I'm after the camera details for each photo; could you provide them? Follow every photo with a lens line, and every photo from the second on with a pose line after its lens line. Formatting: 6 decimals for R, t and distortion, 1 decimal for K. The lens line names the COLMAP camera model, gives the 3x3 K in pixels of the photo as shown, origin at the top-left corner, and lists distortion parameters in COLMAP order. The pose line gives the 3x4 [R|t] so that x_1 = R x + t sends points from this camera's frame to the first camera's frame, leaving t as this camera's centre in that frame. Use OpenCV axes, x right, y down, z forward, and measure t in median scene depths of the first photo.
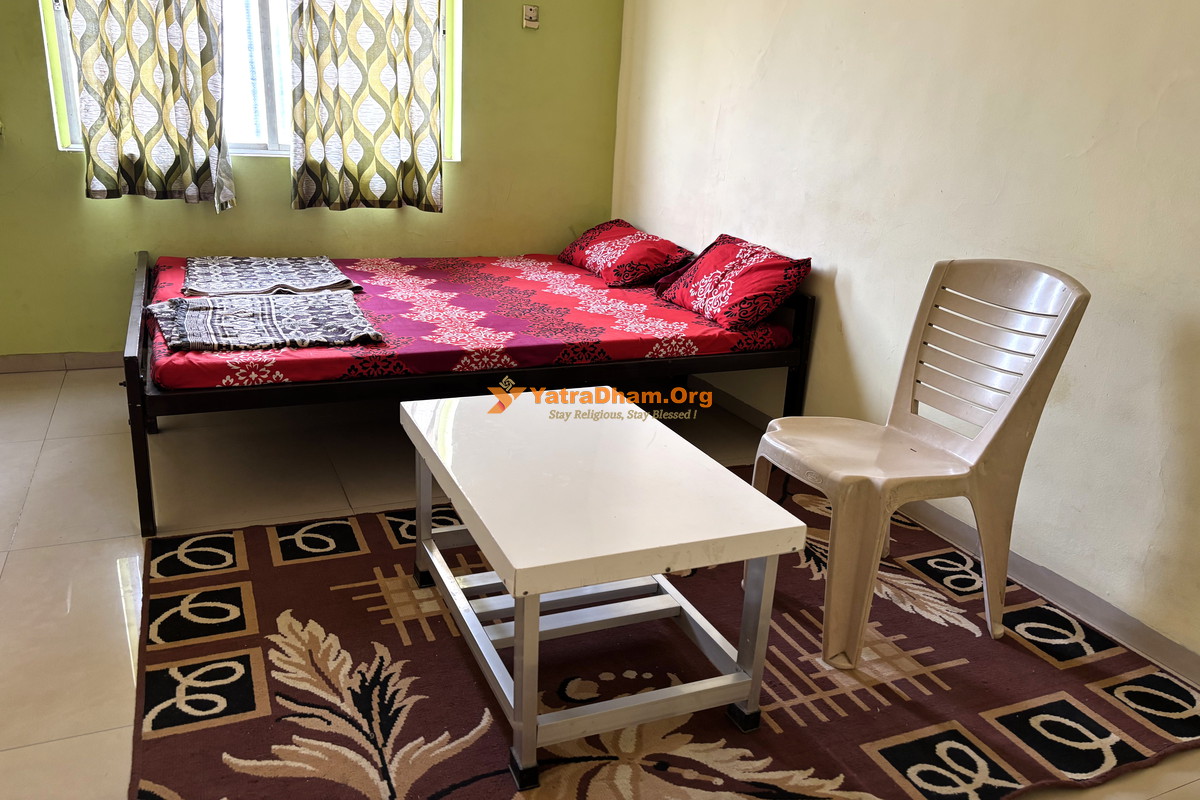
lens RADIAL K [[918.9, 0, 600.0], [0, 918.9, 400.0], [0, 0, 1]] dist [0.006073, 0.002343]
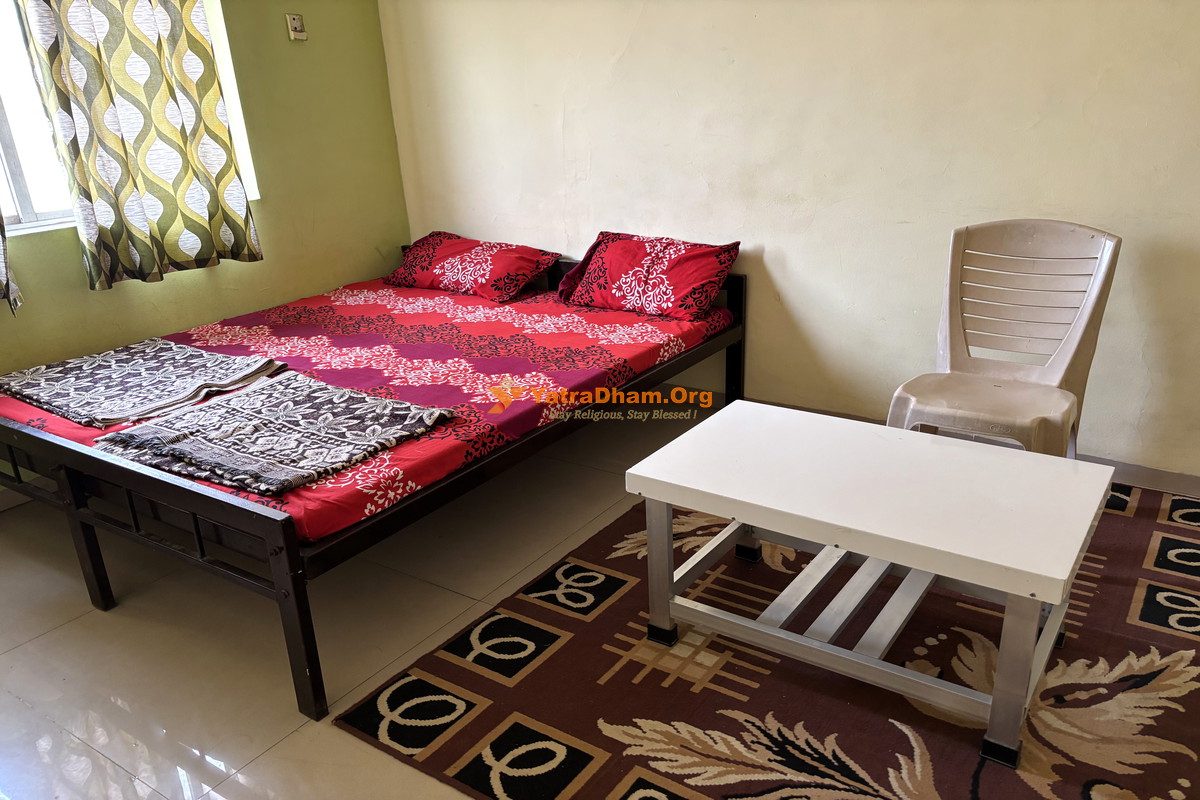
lens RADIAL K [[890.4, 0, 600.0], [0, 890.4, 400.0], [0, 0, 1]] dist [0.039317, -0.040275]
pose [[0.853181, -0.258609, 0.452994, -0.470647], [0.237406, 0.965803, 0.104230, -0.127224], [-0.464458, 0.018616, 0.885400, 0.135241]]
